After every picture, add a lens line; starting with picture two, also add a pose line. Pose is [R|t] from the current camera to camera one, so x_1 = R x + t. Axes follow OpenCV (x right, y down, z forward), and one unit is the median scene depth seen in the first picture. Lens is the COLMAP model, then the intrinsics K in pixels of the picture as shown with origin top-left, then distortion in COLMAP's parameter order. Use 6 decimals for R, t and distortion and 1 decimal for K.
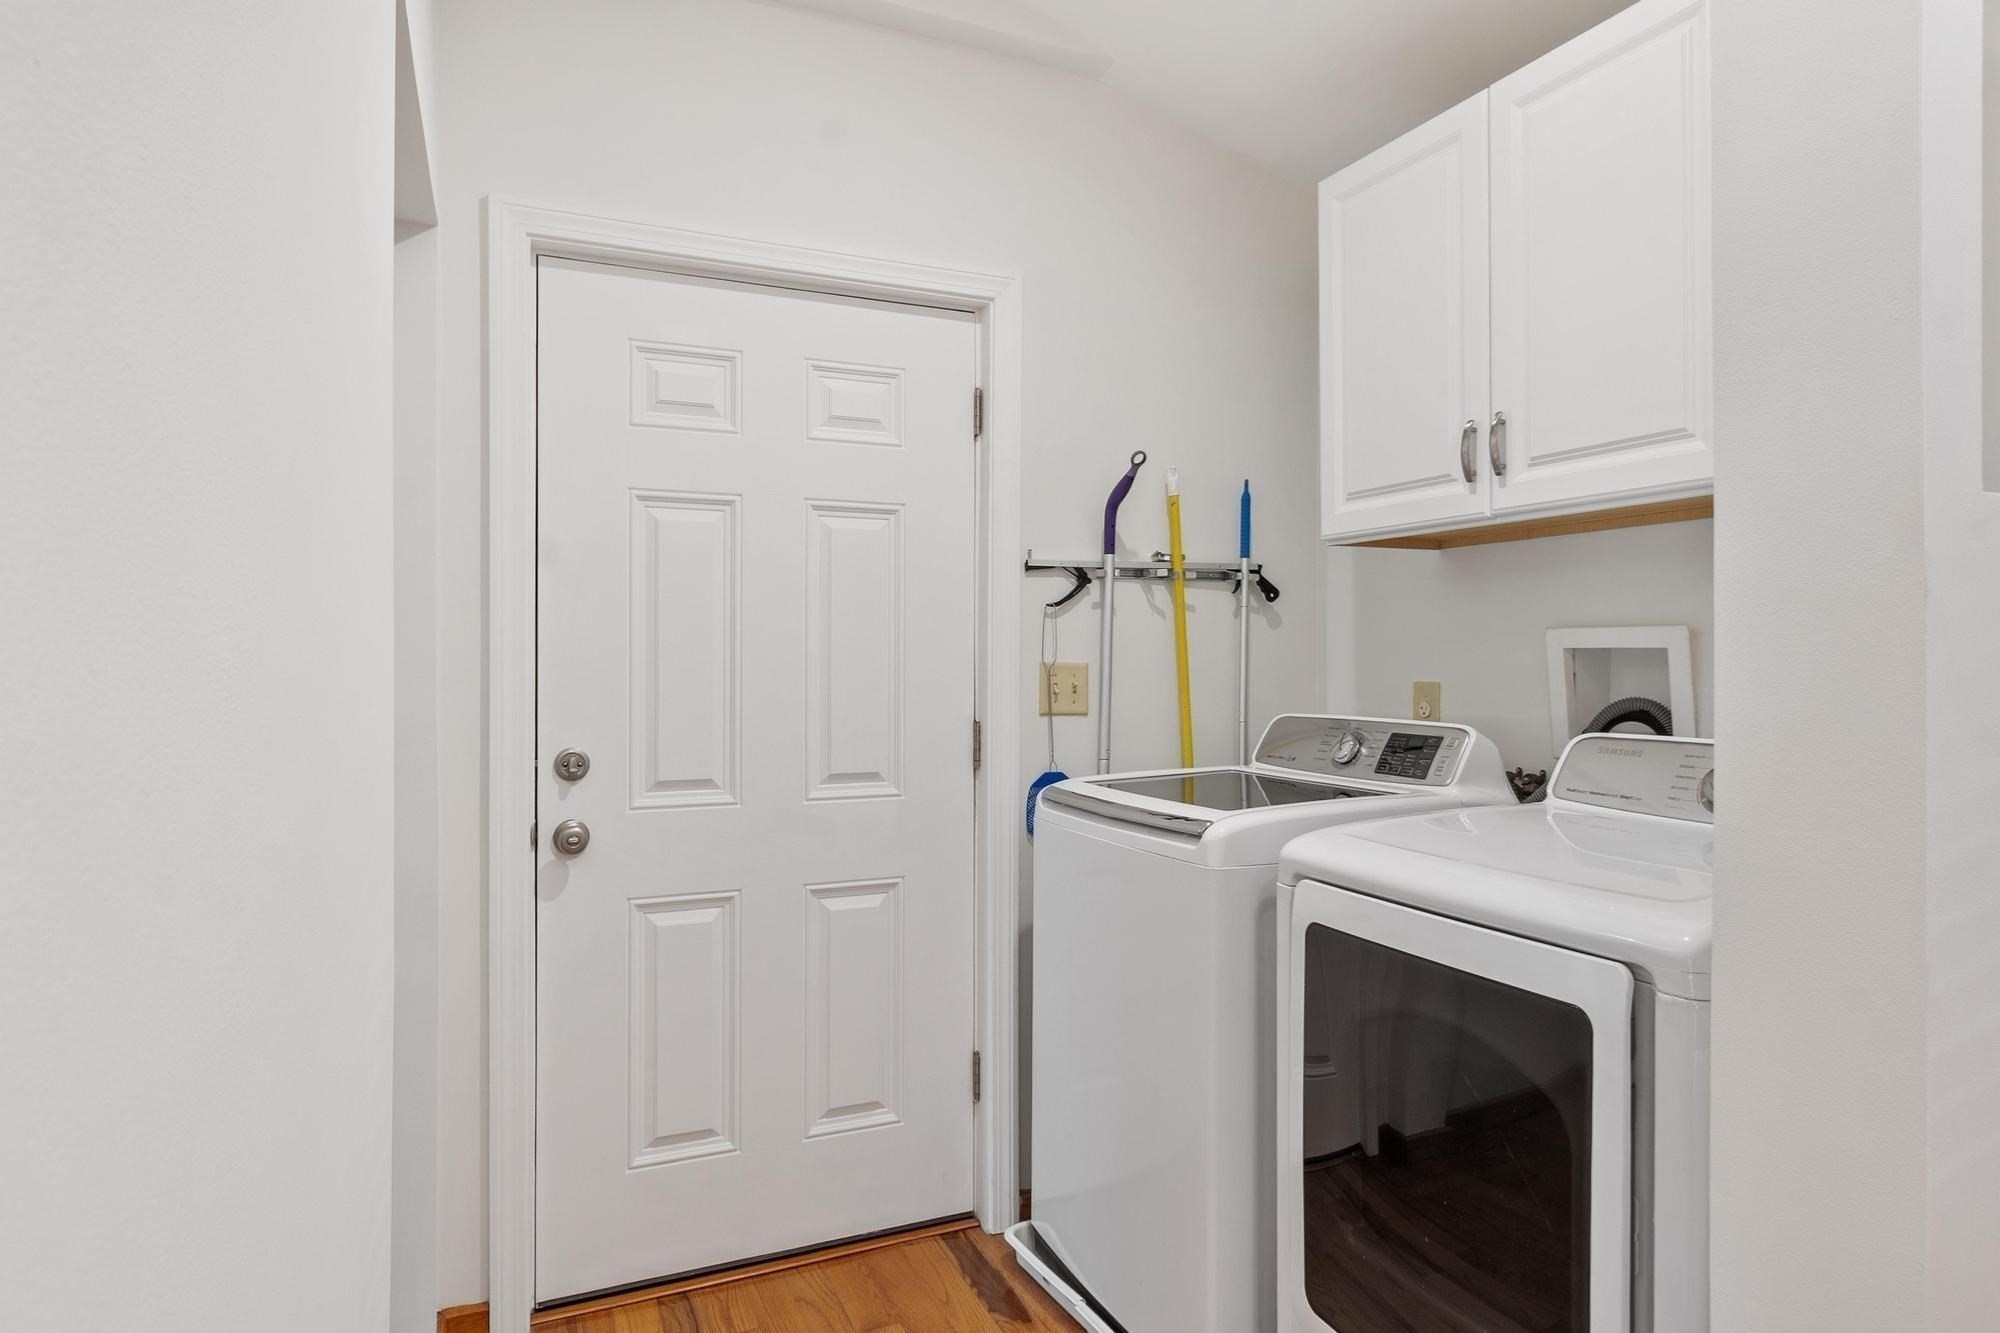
lens RADIAL K [[1182.1, 0, 1000.8], [0, 1182.1, 657.5], [0, 0, 1]] dist [0.001377, 0.000239]
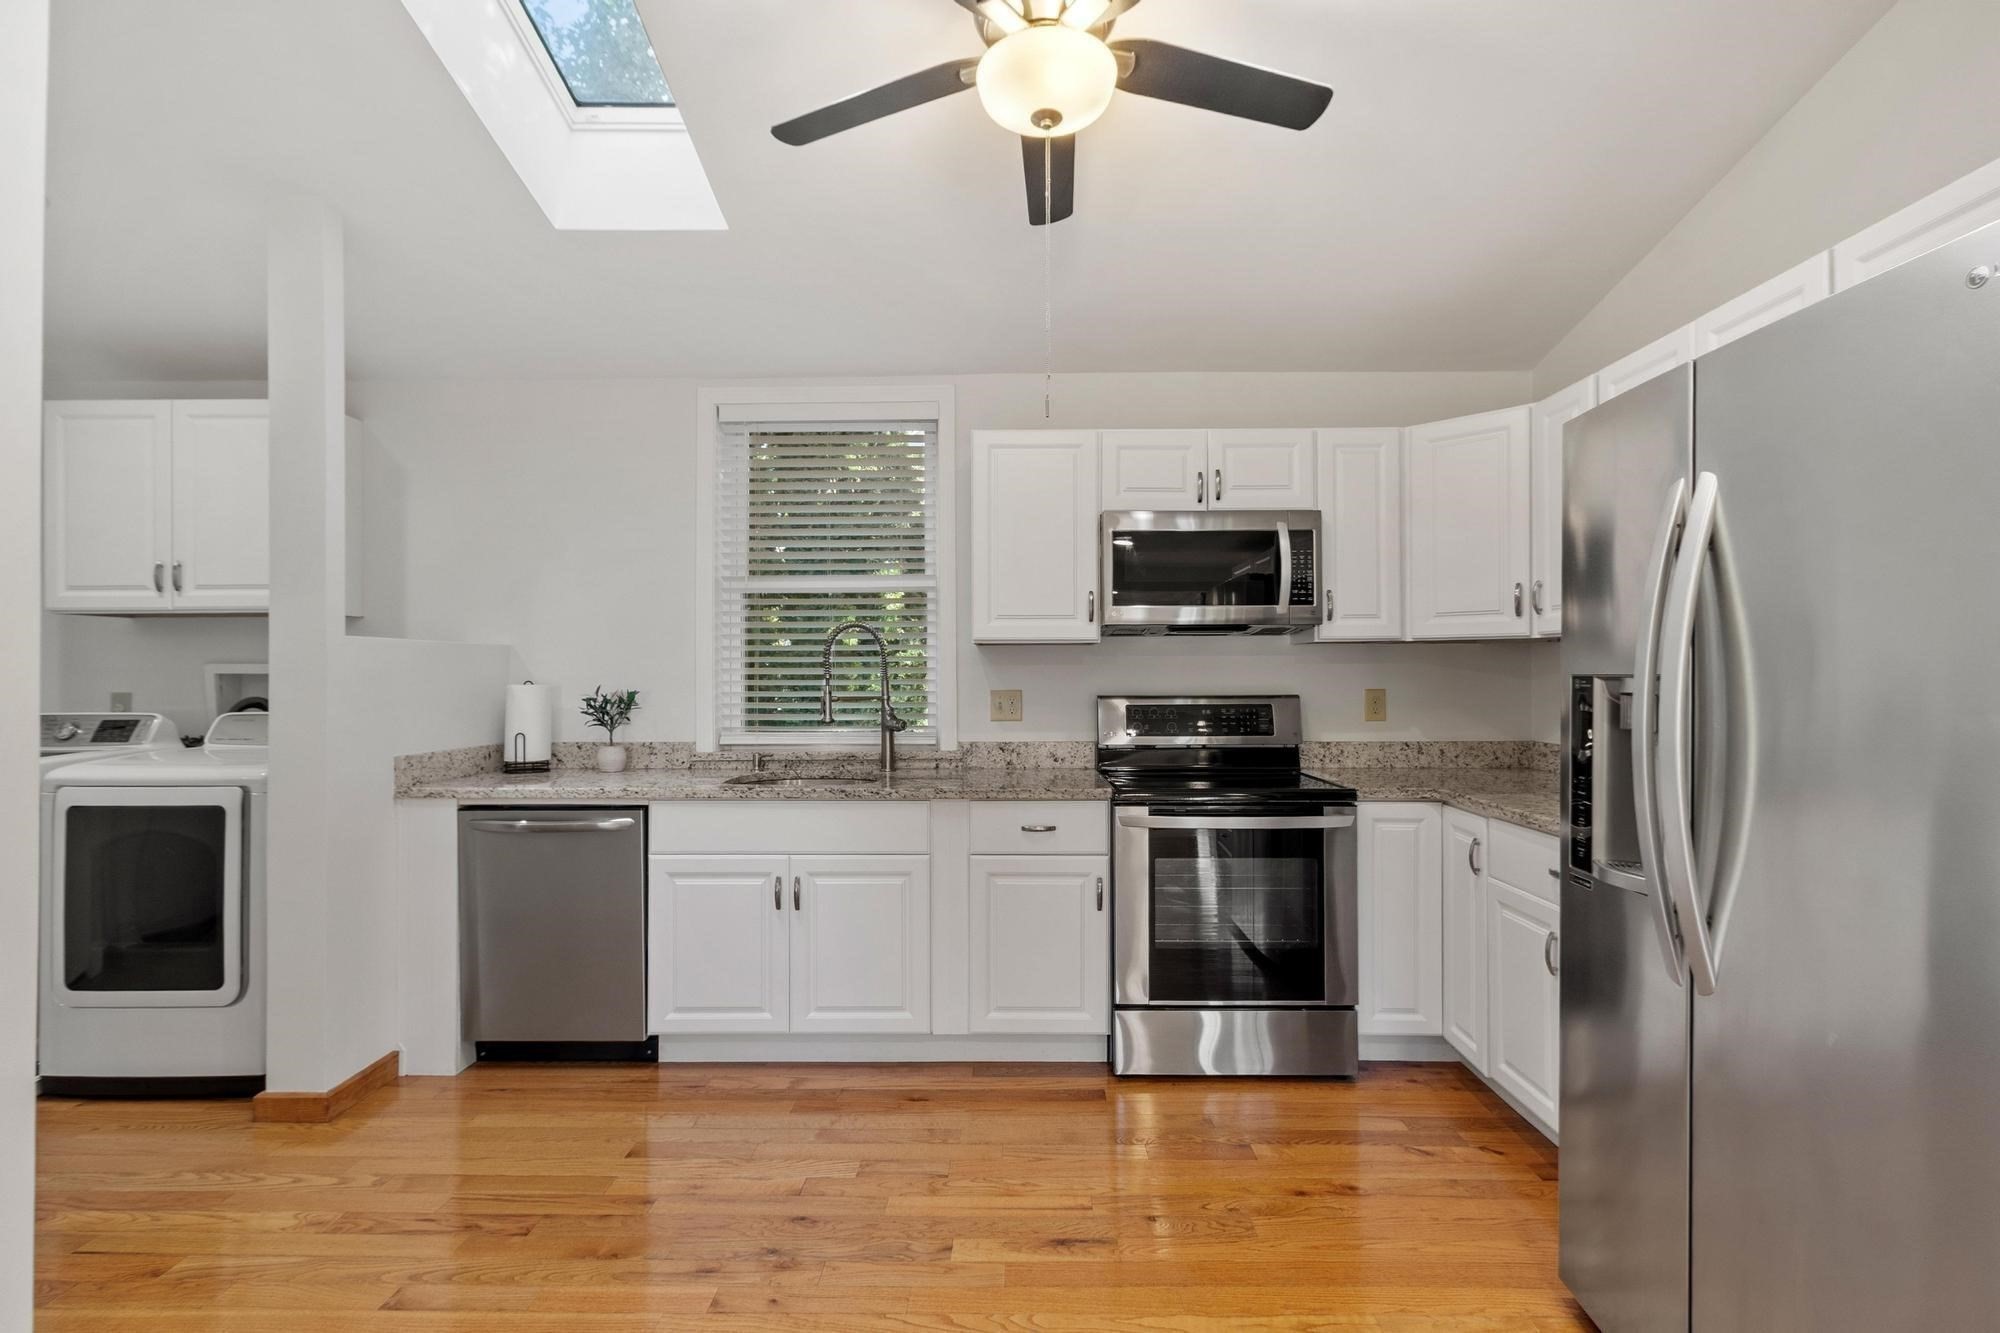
lens RADIAL K [[911.5, 0, 1000.0], [0, 911.5, 666.5], [0, 0, 1]] dist [0.002274, 0.000235]
pose [[0.404948, 0.006258, 0.914318, -0.445687], [0.001907, 0.999969, -0.007688, -0.006290], [-0.914338, 0.004857, 0.404924, -0.940089]]
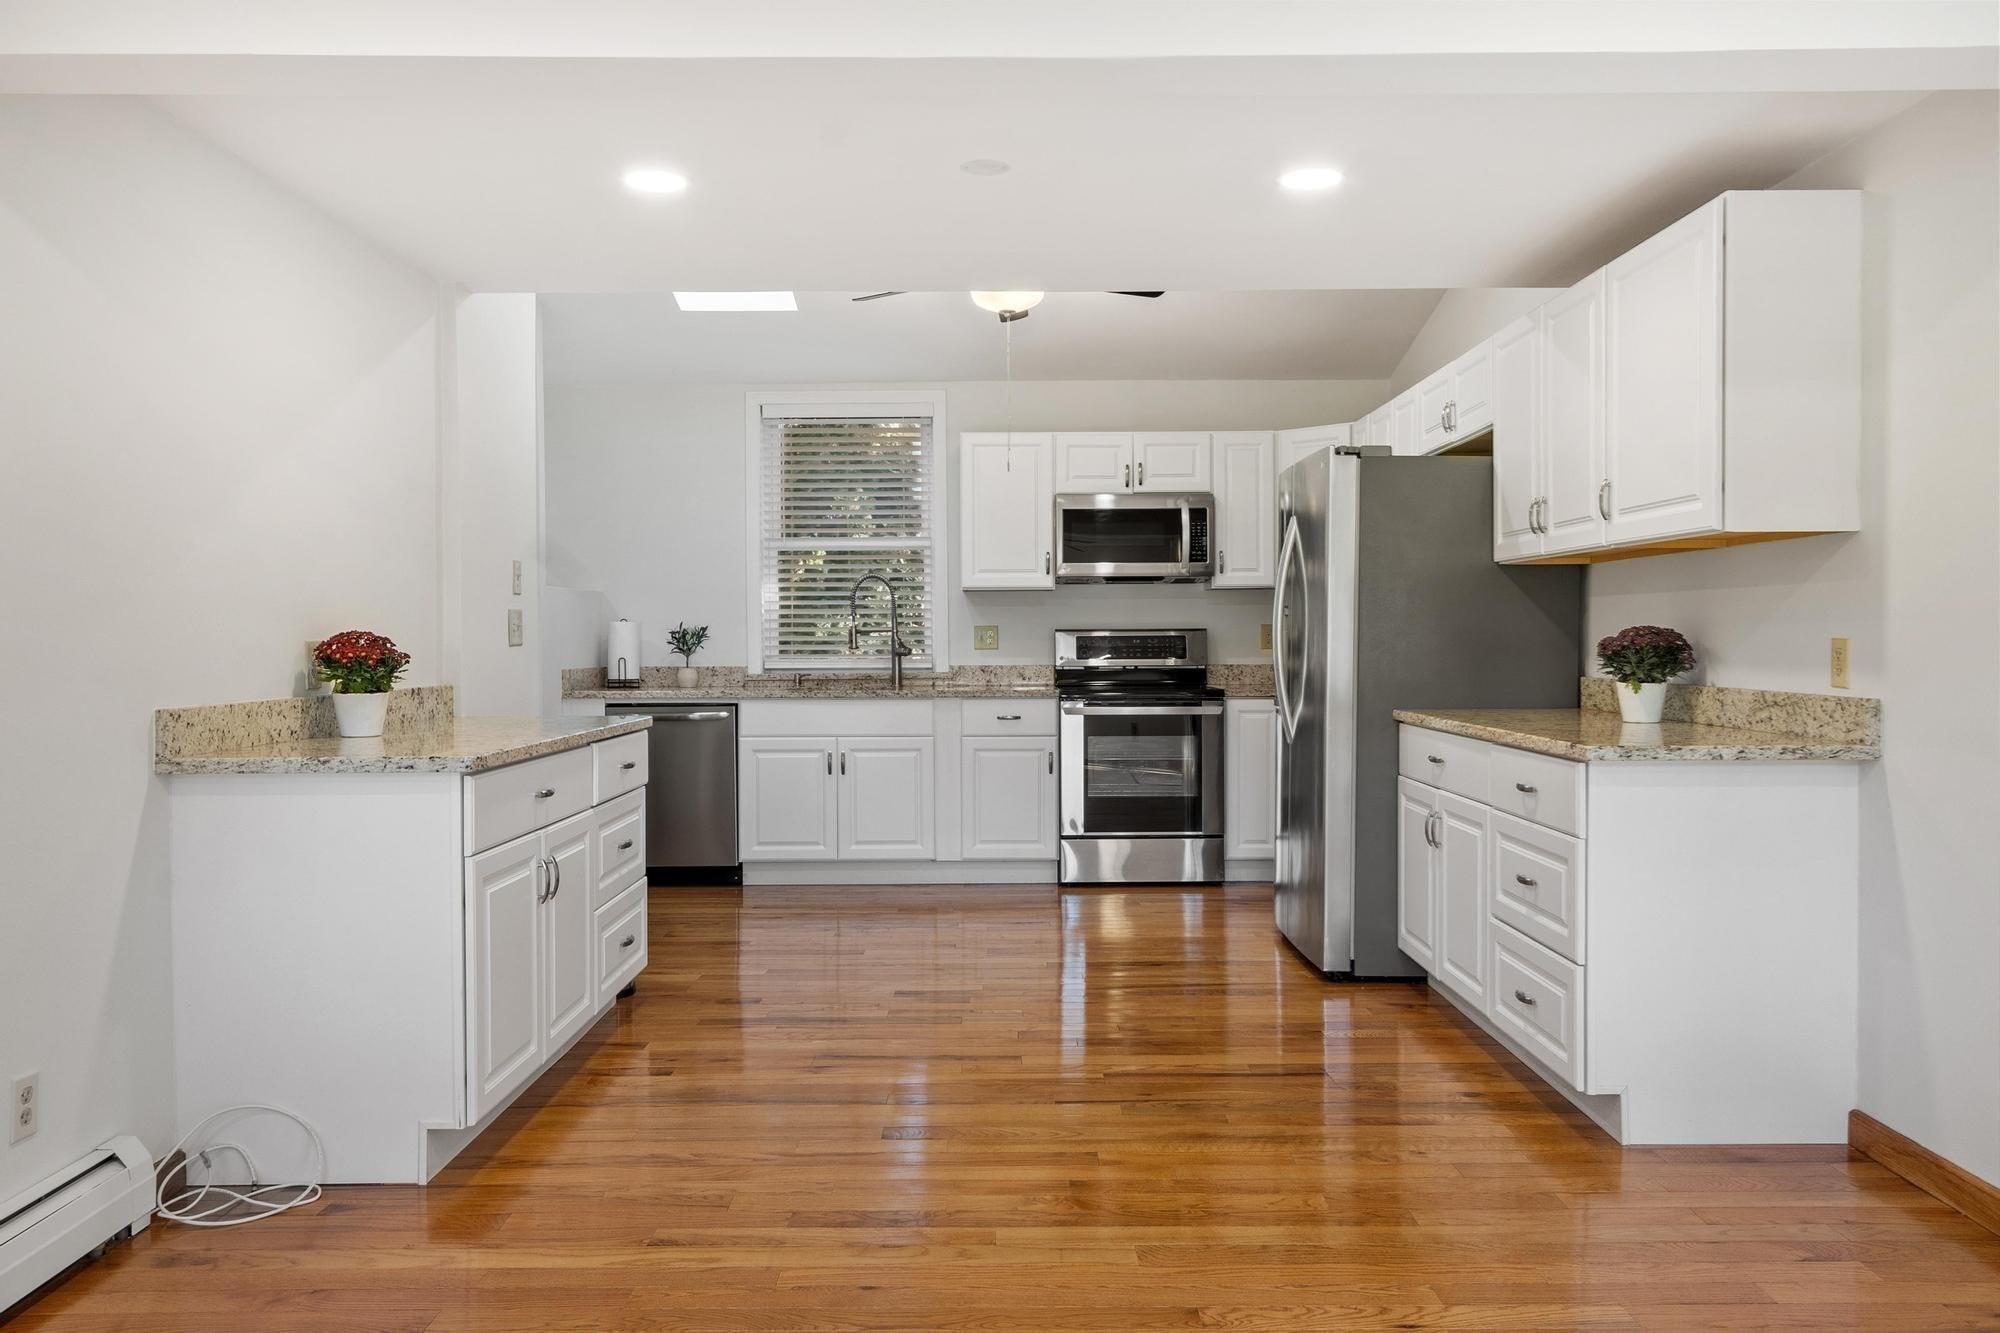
lens RADIAL K [[1441.6, 0, 977.1], [0, 1441.6, 614.7], [0, 0, 1]] dist [0.001100, 0.000983]
pose [[0.401189, 0.010027, 0.915940, -2.104760], [0.004270, 0.999909, -0.012816, 0.042627], [-0.915985, 0.009053, 0.401110, -1.647436]]
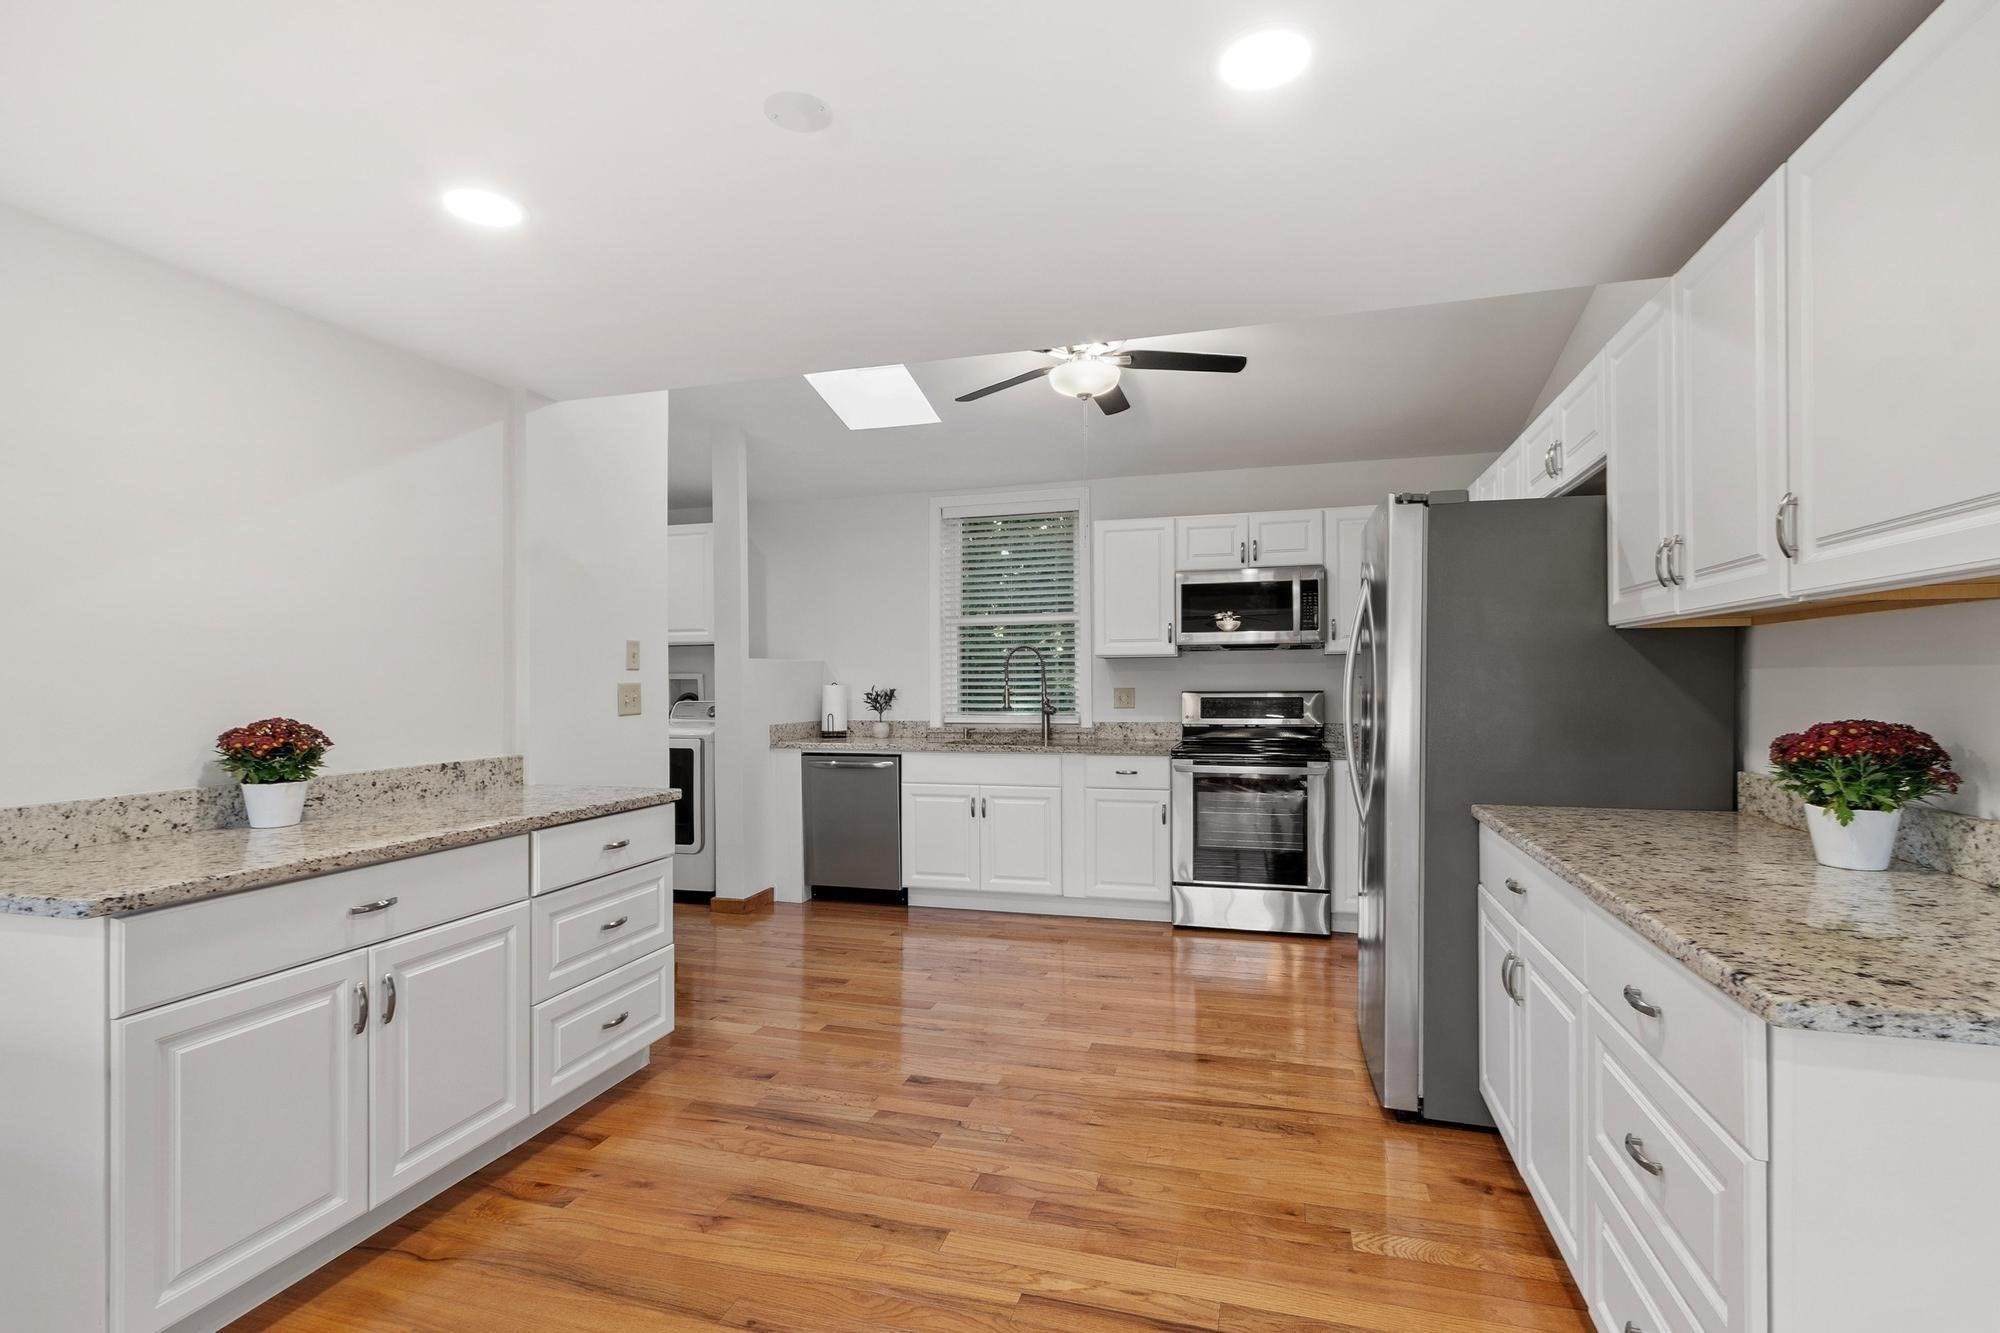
lens RADIAL K [[911.5, 0, 1000.0], [0, 911.5, 666.5], [0, 0, 1]] dist [0.002274, 0.000235]
pose [[0.634229, 0.005249, 0.773128, -1.089463], [0.007515, 0.999888, -0.012954, -0.004900], [-0.773109, 0.014026, 0.634118, -1.619563]]
